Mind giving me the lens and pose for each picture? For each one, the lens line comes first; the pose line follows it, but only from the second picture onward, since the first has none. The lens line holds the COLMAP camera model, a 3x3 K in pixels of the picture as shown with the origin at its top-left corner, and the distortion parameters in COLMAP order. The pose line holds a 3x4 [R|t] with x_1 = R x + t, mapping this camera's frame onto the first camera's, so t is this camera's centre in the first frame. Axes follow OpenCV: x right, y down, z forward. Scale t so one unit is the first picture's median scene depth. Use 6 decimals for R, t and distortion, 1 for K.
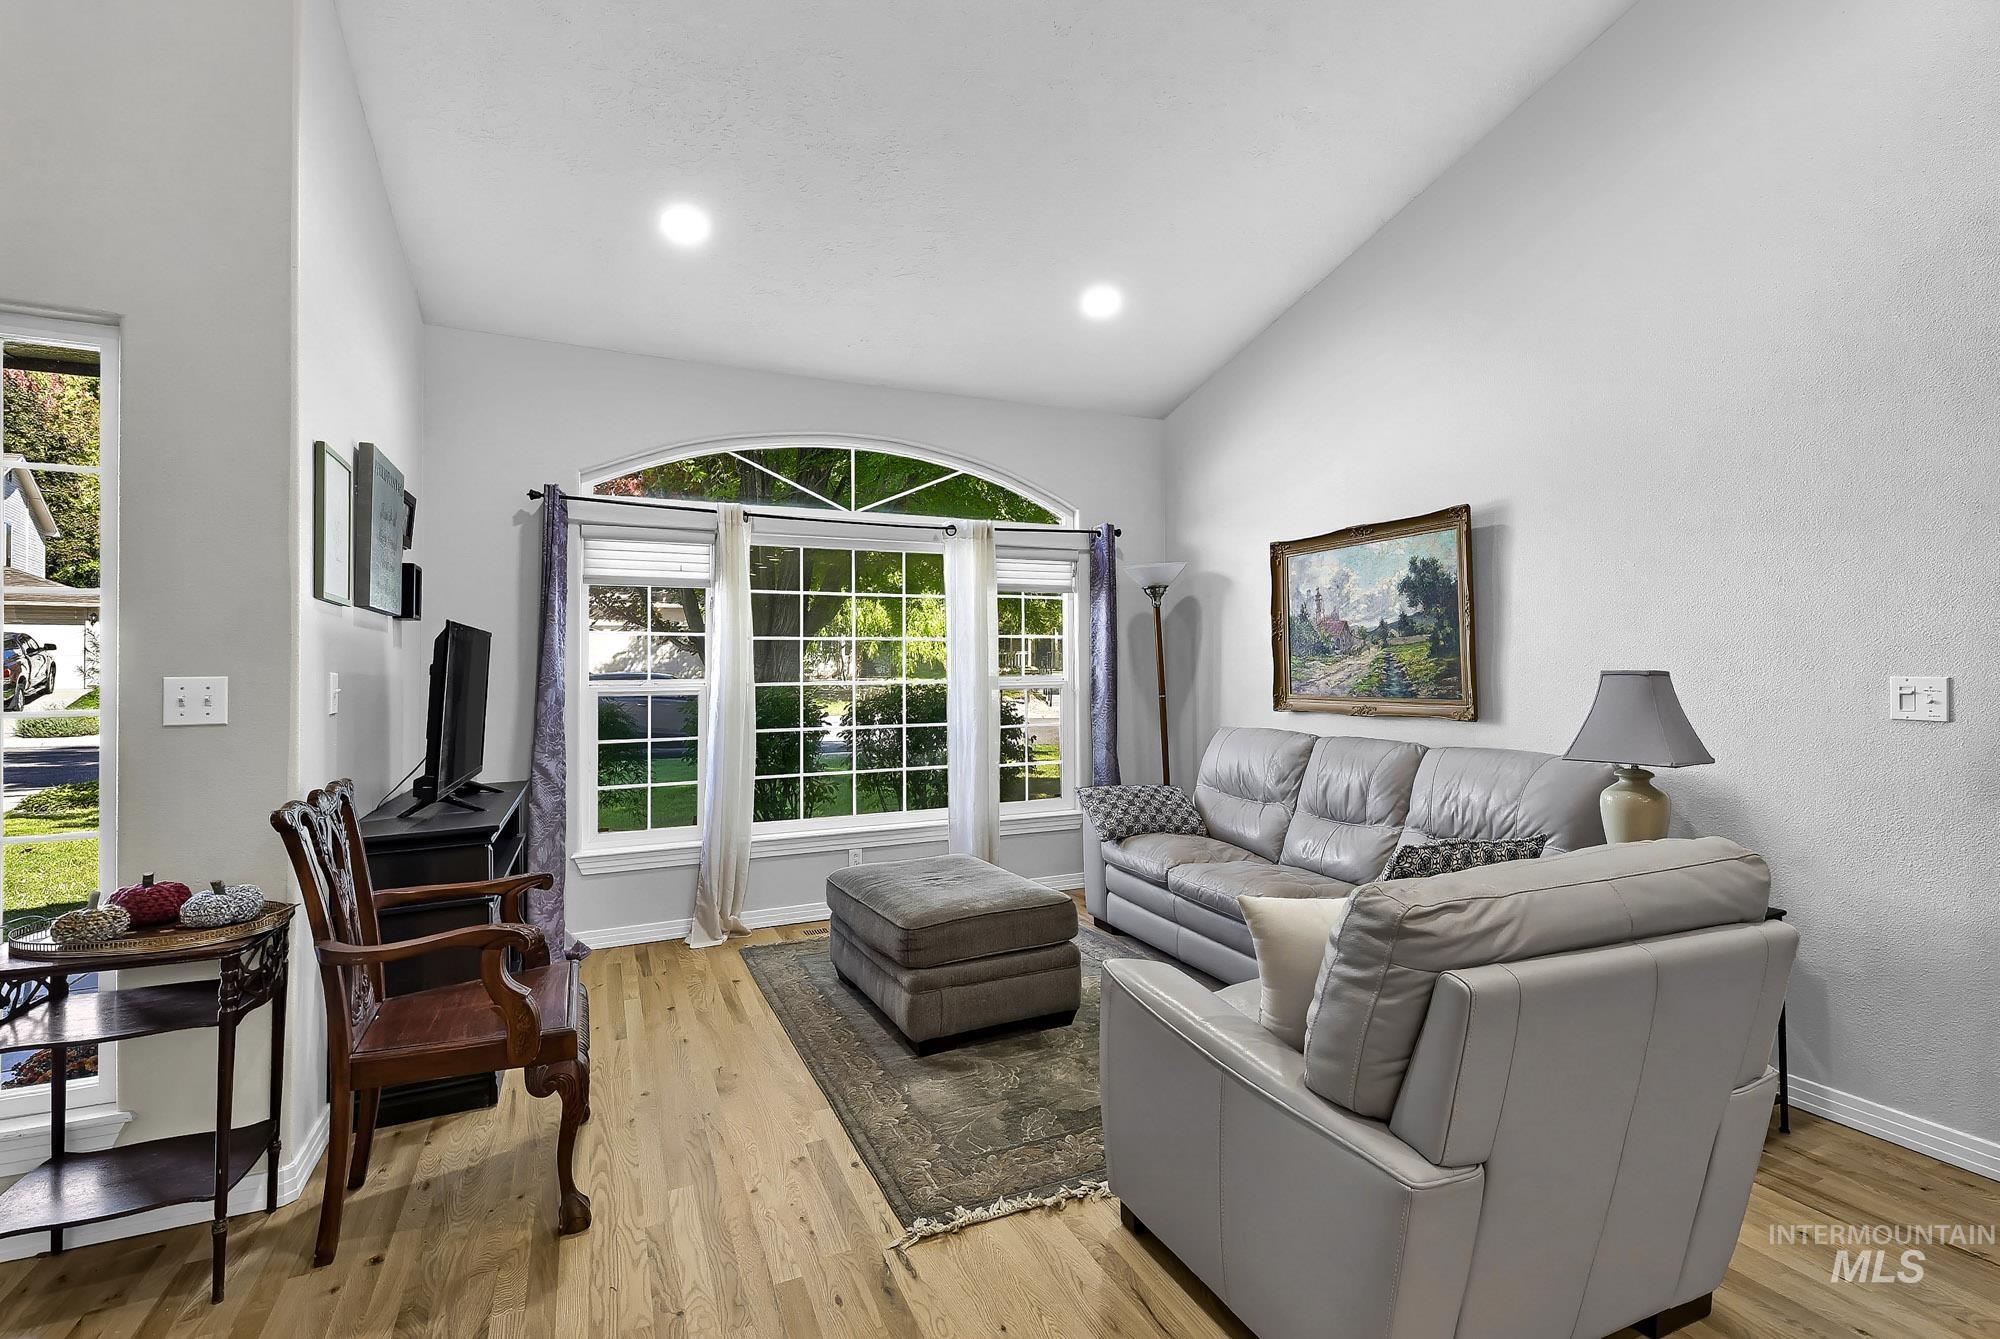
lens RADIAL K [[919.6, 0, 1024.2], [0, 919.6, 654.5], [0, 0, 1]] dist [0.012991, 0.001058]
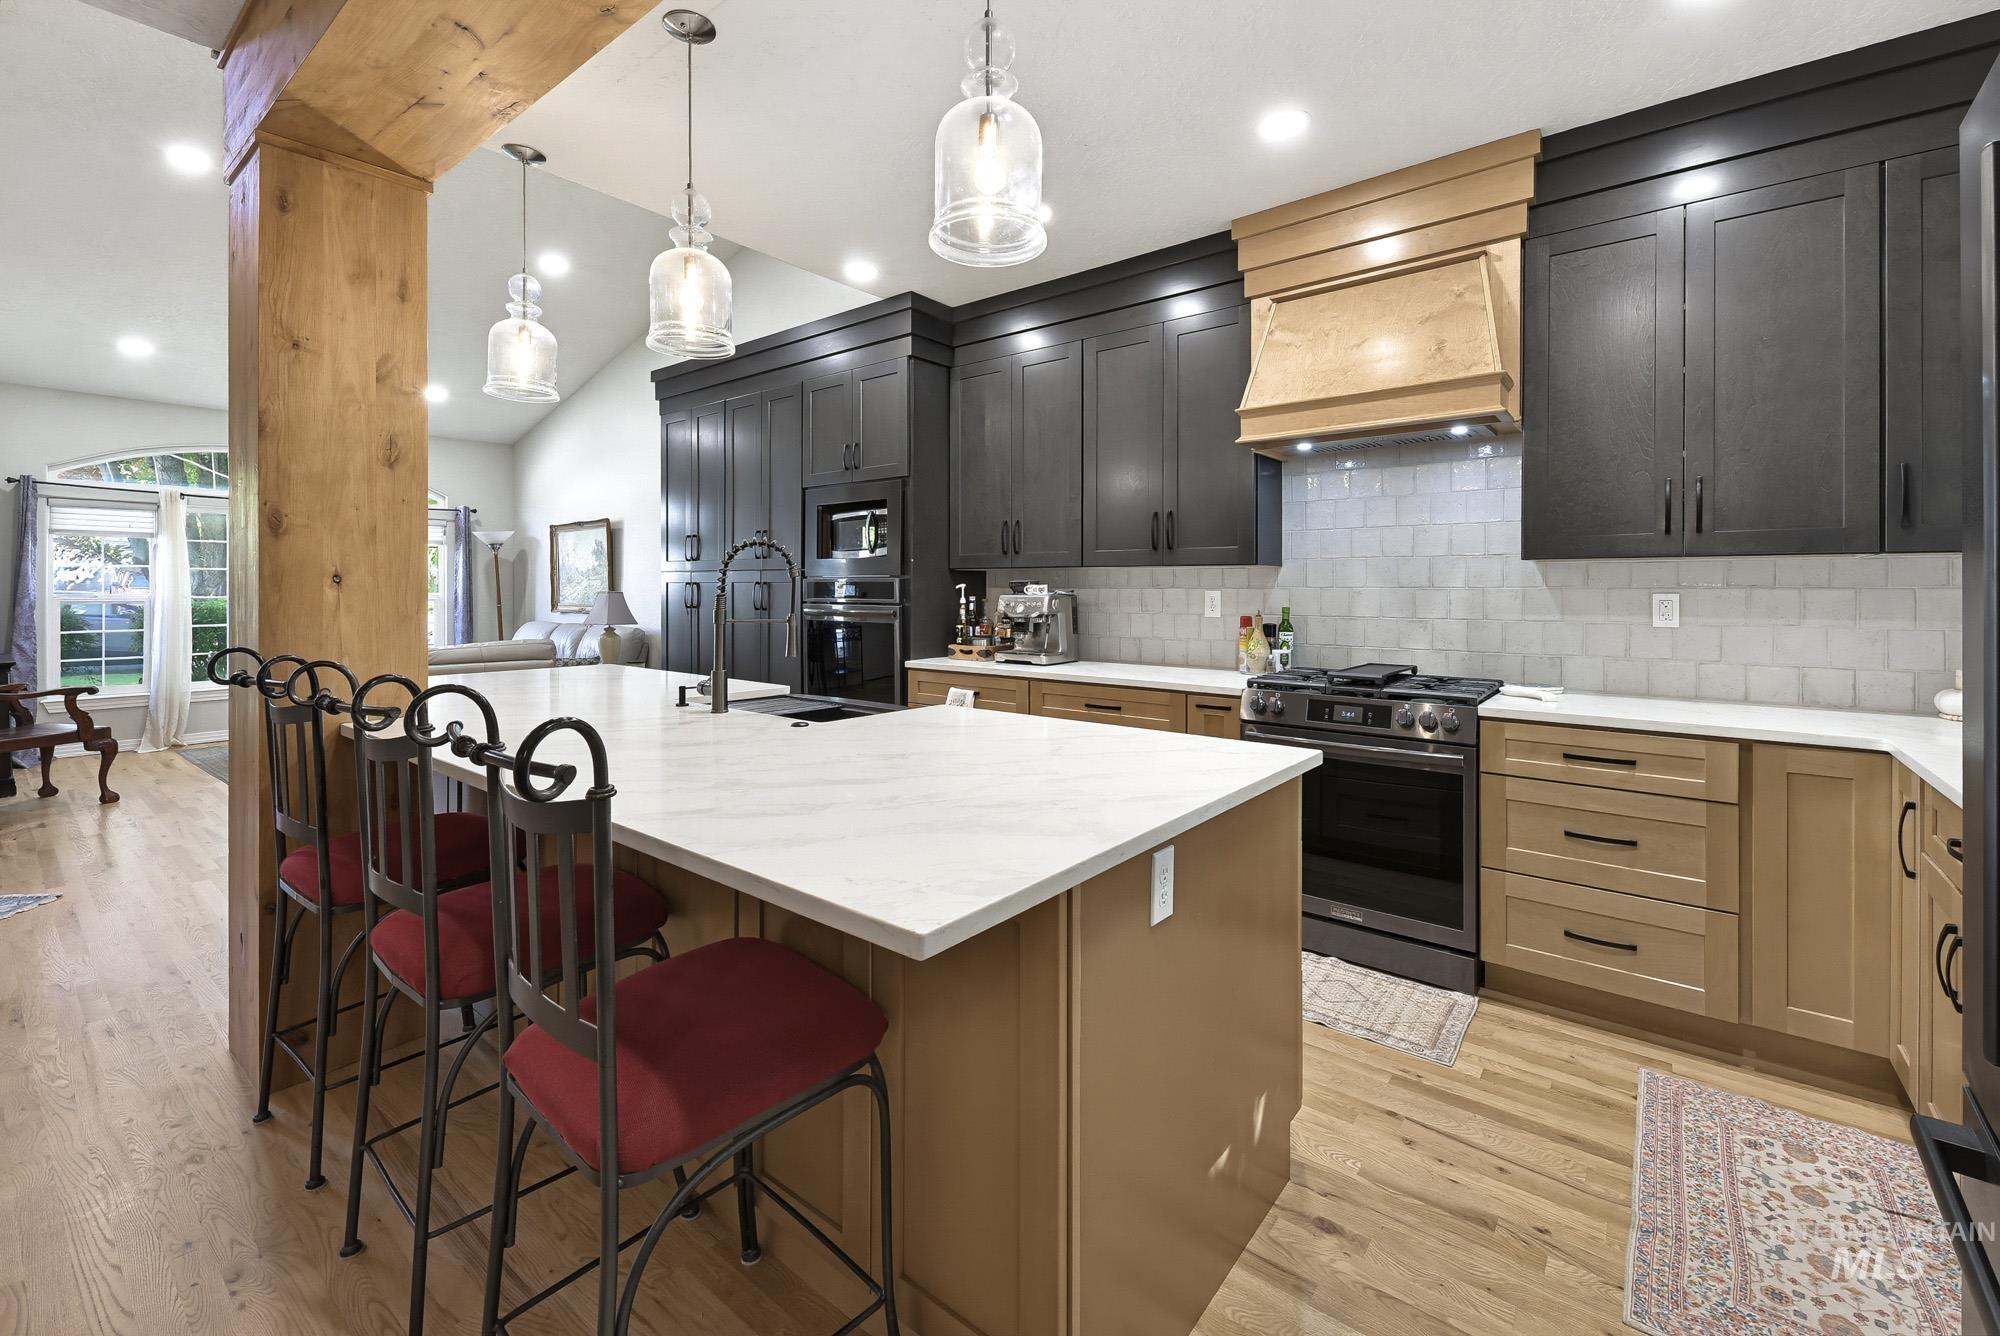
lens RADIAL K [[840.2, 0, 998.5], [0, 840.2, 593.4], [0, 0, 1]] dist [0.003424, 0.000405]
pose [[0.898191, 0.007248, 0.439545, 0.386048], [-0.015006, 0.999787, 0.014178, -0.020263], [-0.439349, -0.019330, 0.898109, -1.119432]]
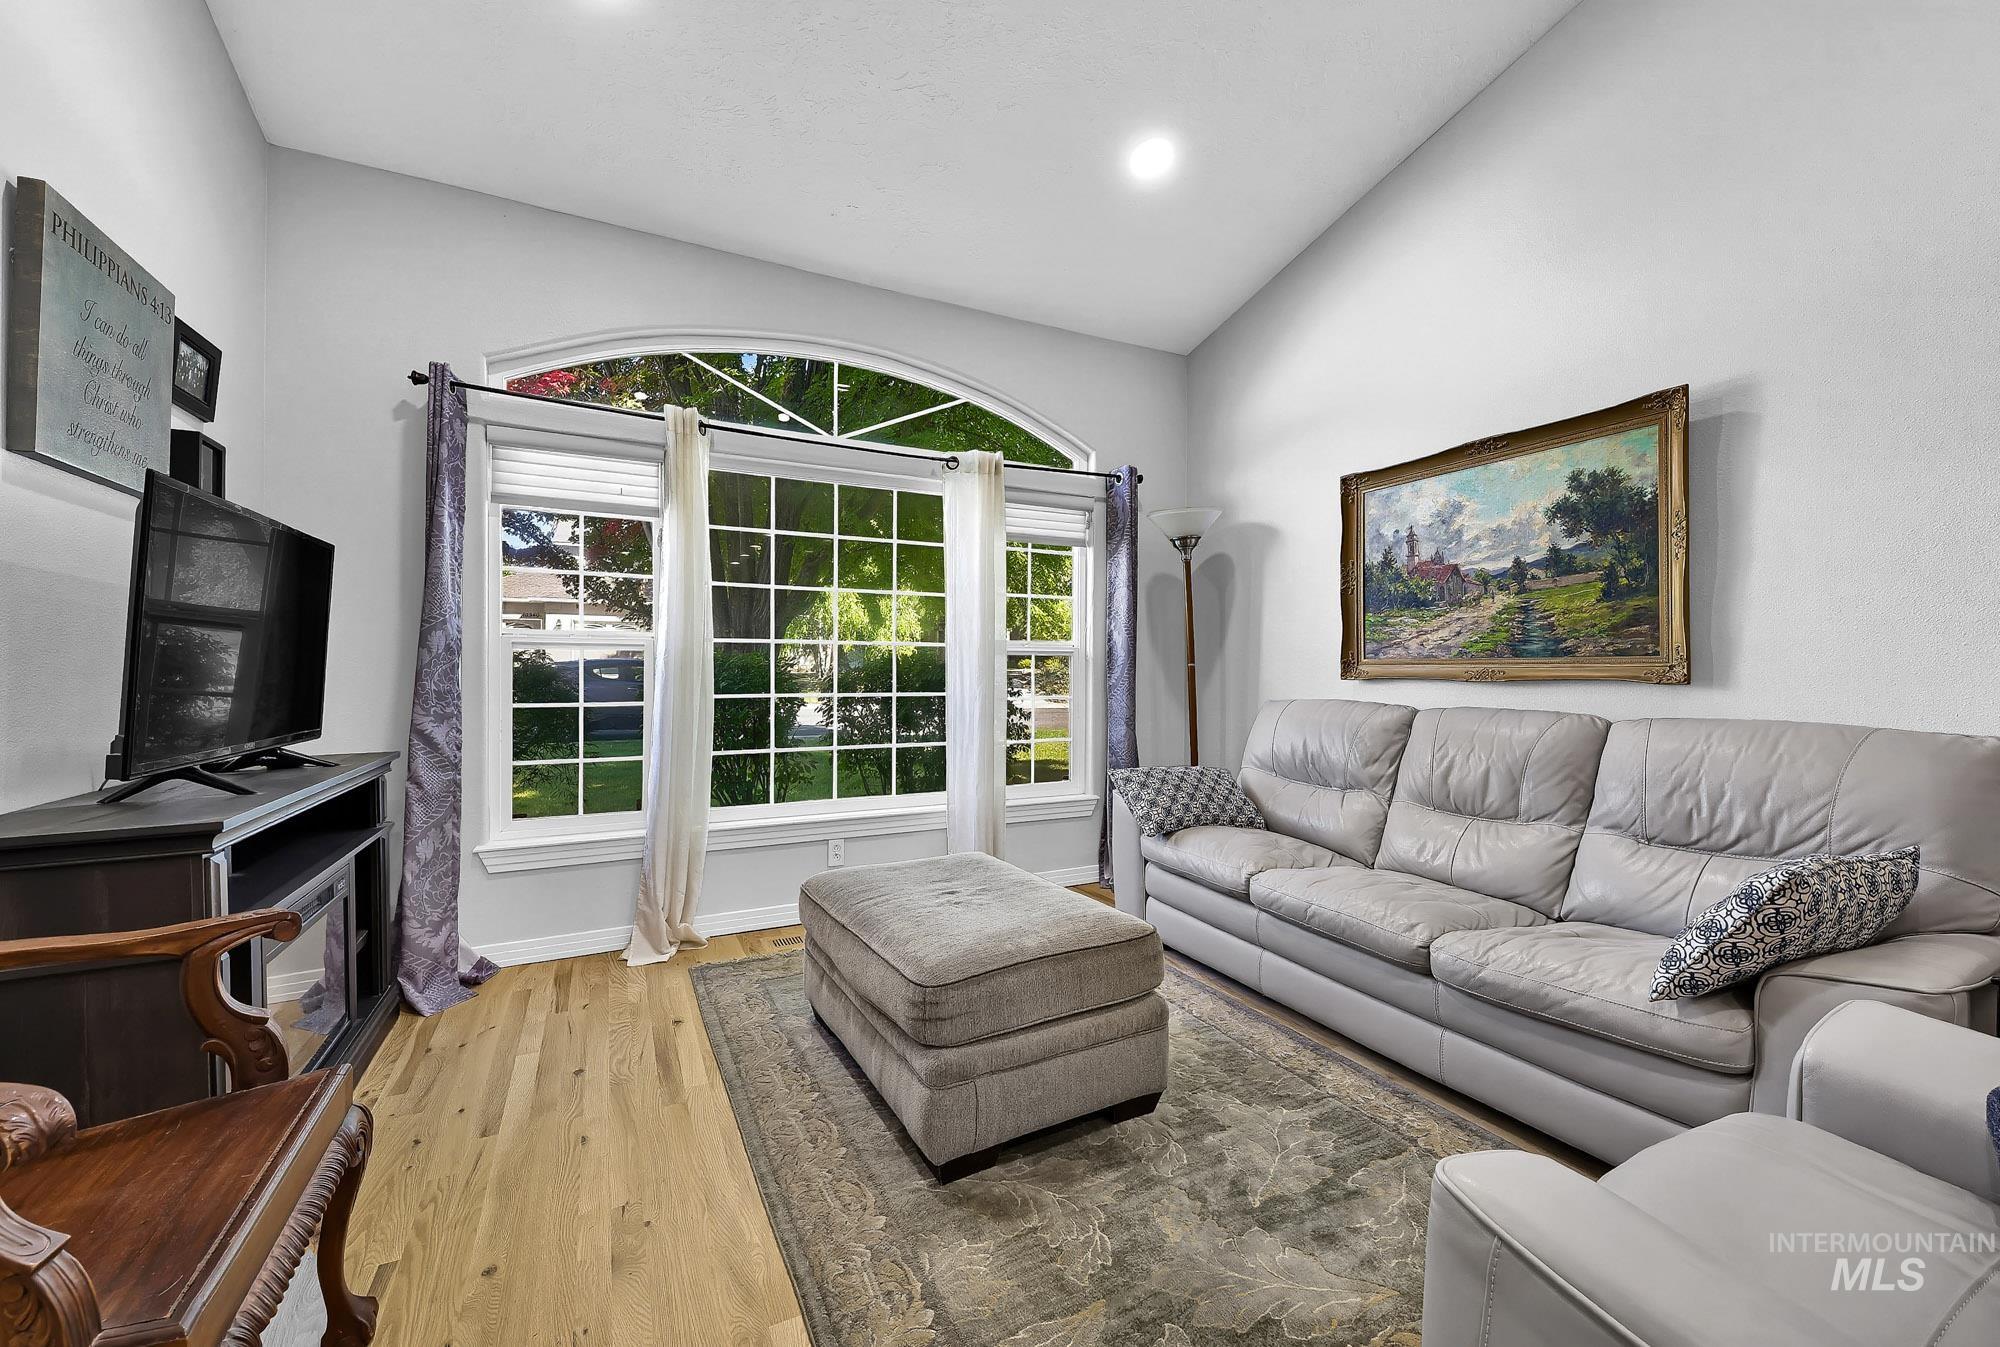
lens RADIAL K [[782.1, 0, 988.4], [0, 782.1, 670.1], [0, 0, 1]] dist [0.006435, 0.000058]
pose [[0.999762, 0.011728, 0.018388, -0.069972], [-0.012045, 0.999779, 0.017202, 0.051030], [-0.018183, -0.017419, 0.999683, 0.340169]]
